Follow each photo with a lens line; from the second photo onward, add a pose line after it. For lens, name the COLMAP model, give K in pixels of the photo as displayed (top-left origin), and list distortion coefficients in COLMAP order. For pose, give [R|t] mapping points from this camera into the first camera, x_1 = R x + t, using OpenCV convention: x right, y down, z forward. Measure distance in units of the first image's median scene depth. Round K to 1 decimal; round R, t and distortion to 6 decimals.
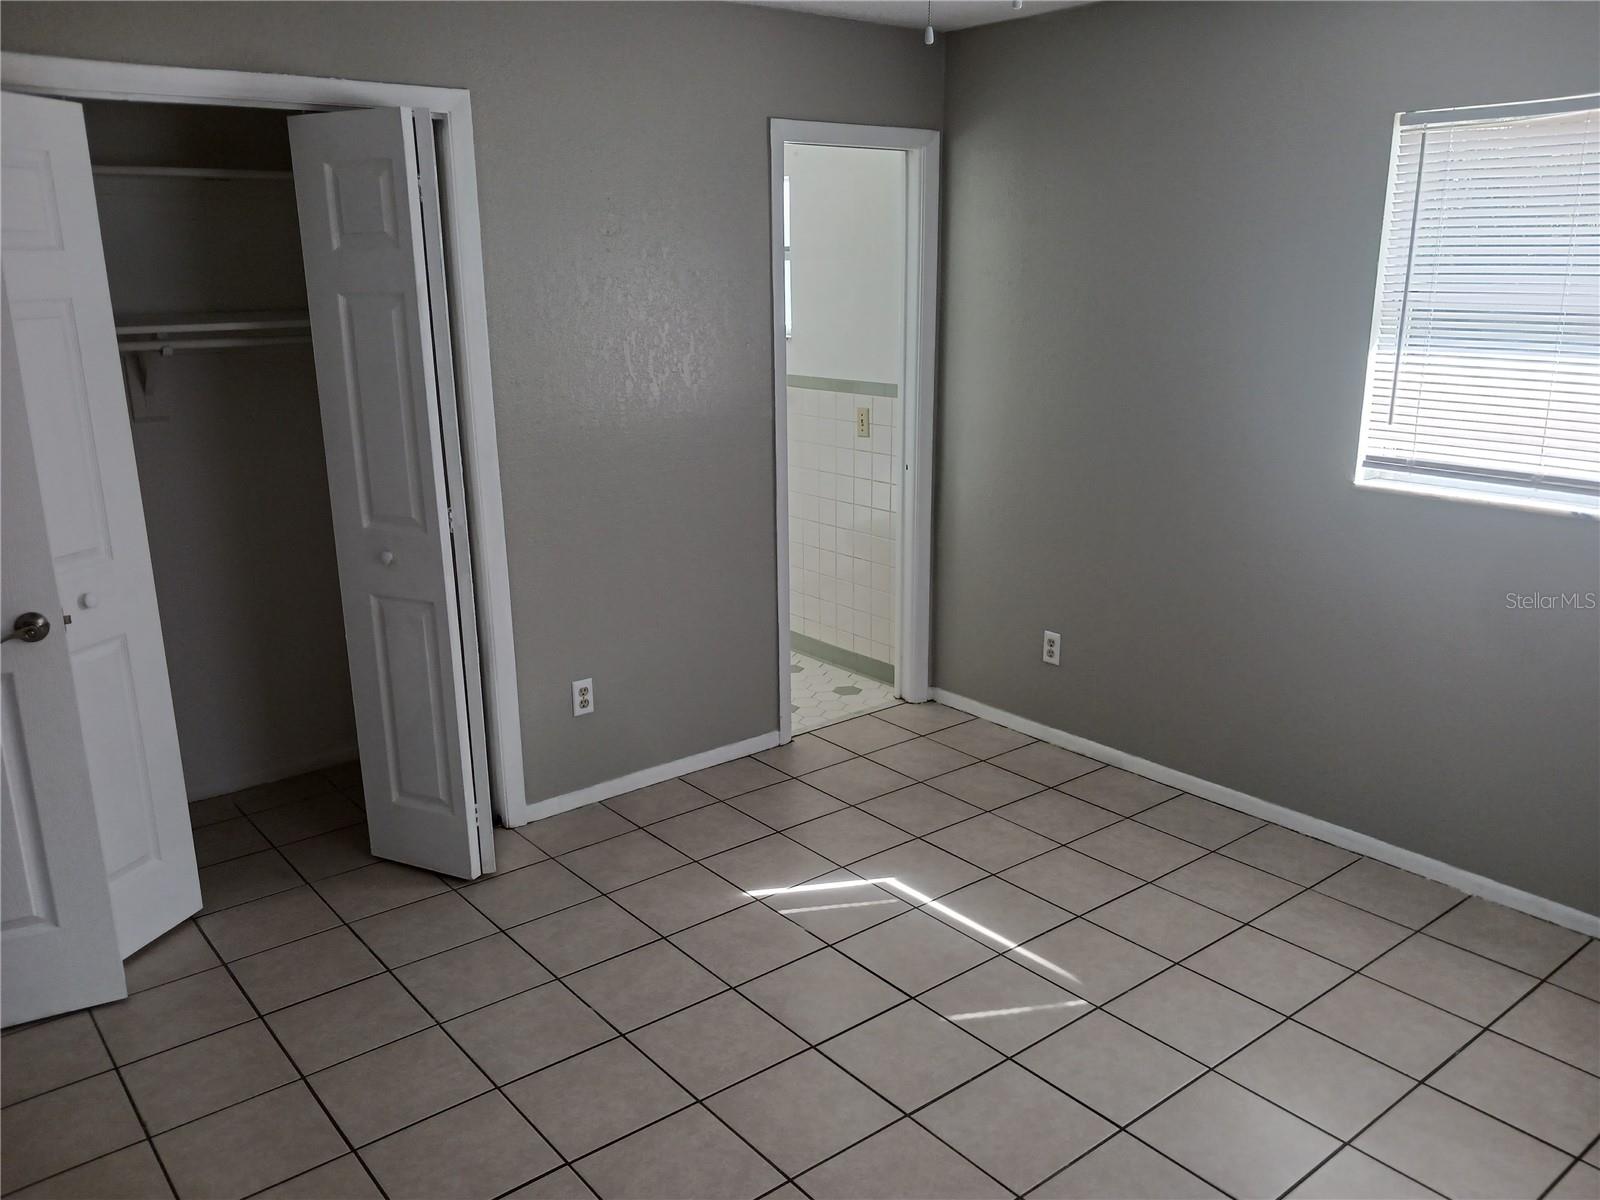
lens RADIAL K [[1248.0, 0, 808.5], [0, 1248.0, 595.4], [0, 0, 1]] dist [0.001854, -0.001121]
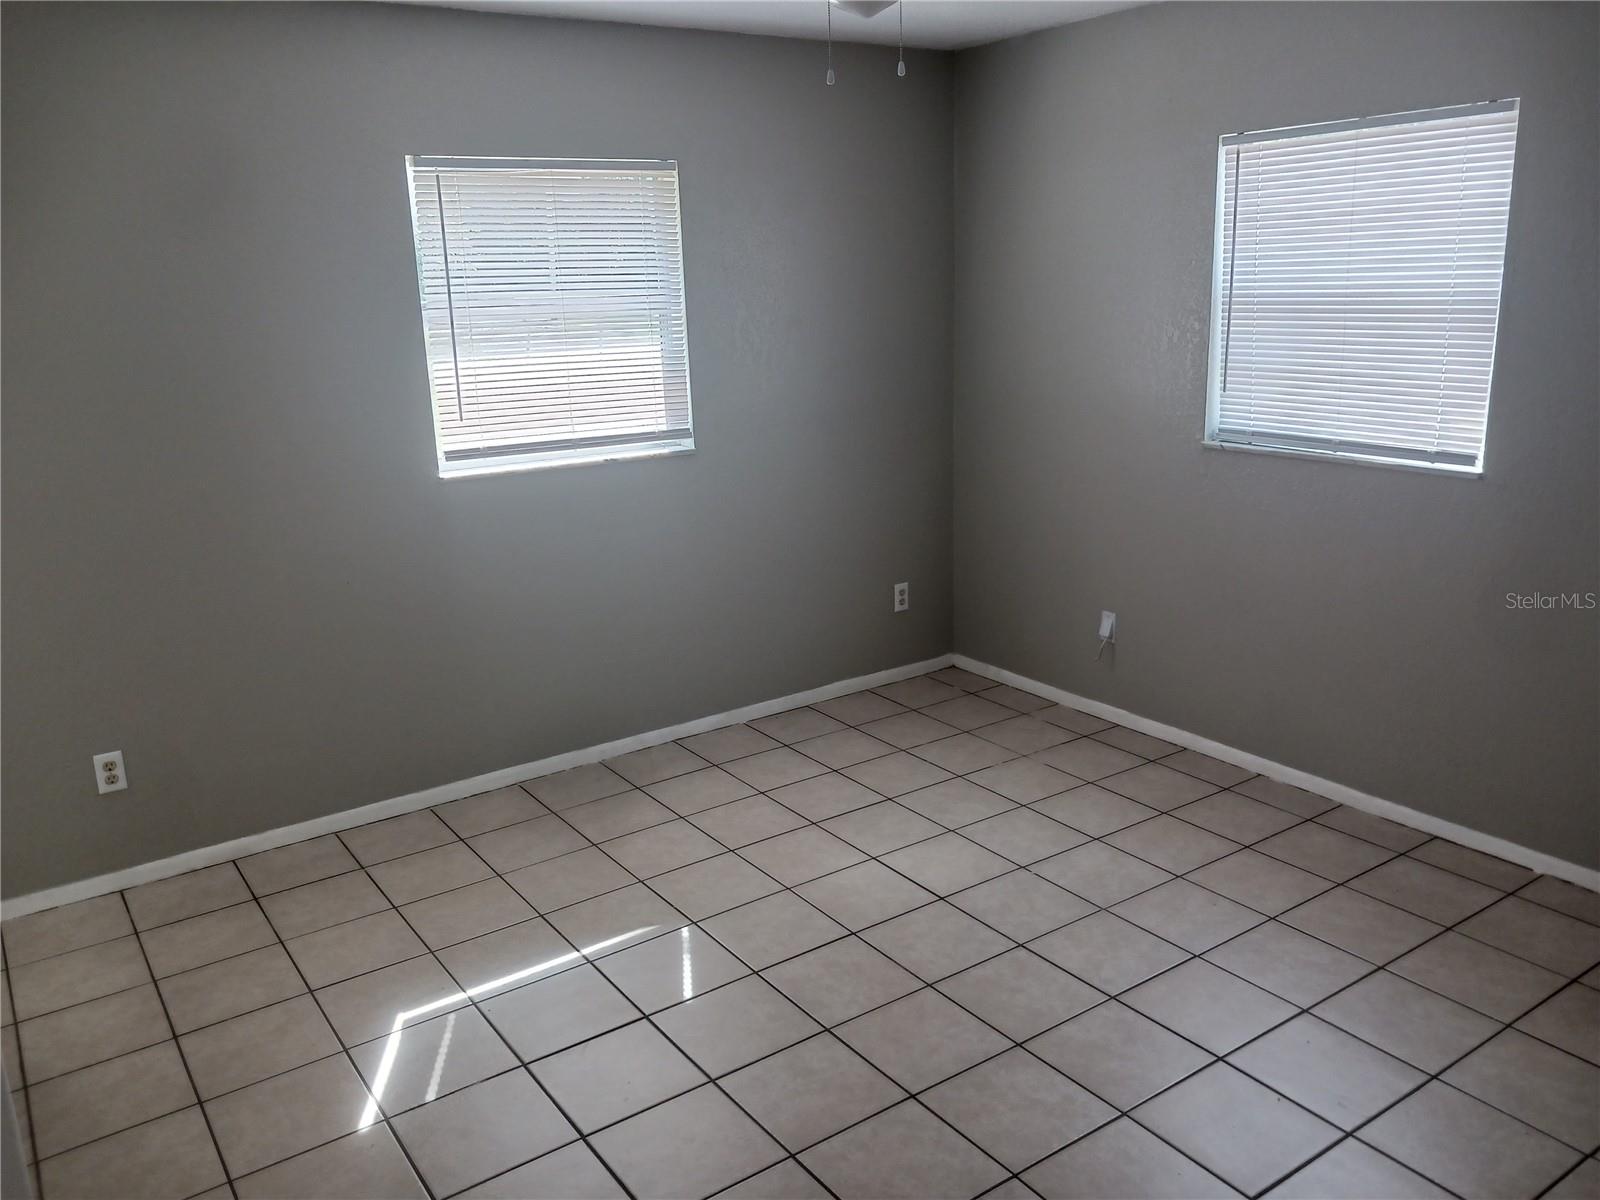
lens RADIAL K [[1244.9, 0, 805.3], [0, 1244.9, 583.7], [0, 0, 1]] dist [0.014000, -0.025457]
pose [[0.058729, -0.228172, 0.971848, -0.673428], [0.282321, 0.937582, 0.203066, -0.137595], [-0.957521, 0.262447, 0.119480, 0.580123]]
